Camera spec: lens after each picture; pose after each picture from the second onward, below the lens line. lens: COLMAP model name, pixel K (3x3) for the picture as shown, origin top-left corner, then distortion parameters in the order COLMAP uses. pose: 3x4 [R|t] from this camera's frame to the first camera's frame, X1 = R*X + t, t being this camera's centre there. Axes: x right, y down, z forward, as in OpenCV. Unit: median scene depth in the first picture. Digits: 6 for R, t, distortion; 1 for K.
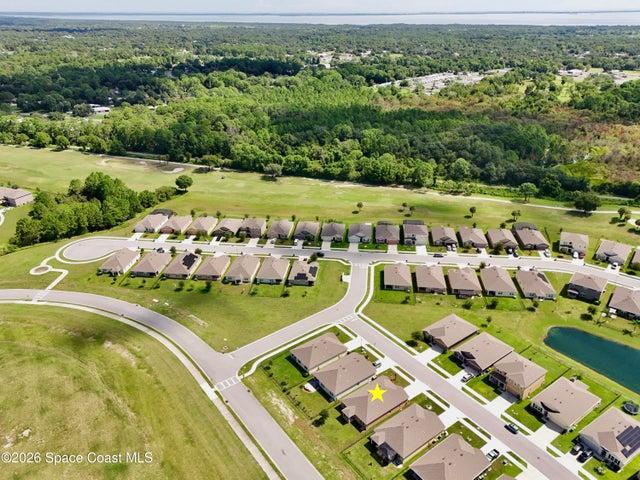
lens RADIAL K [[471.1, 0, 323.0], [0, 471.1, 241.8], [0, 0, 1]] dist [0.073879, -0.071424]
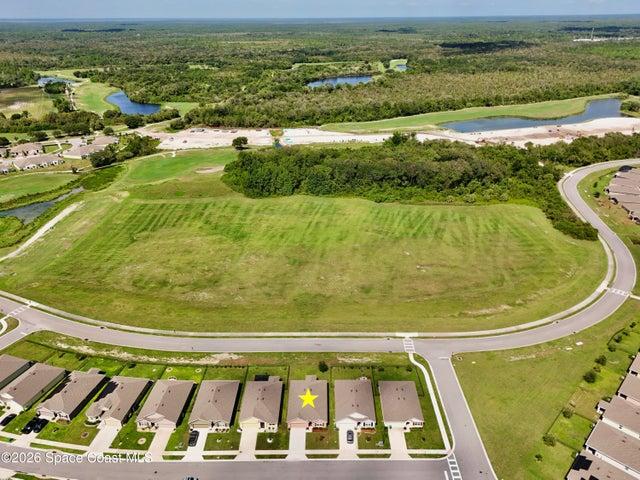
lens RADIAL K [[471.1, 0, 321.8], [0, 471.1, 246.5], [0, 0, 1]] dist [0.073879, -0.071424]
pose [[-0.607155, 0.353310, -0.711713, 0.515717], [-0.340674, 0.693454, 0.634872, -0.409756], [0.717847, 0.627928, -0.300671, 0.826313]]
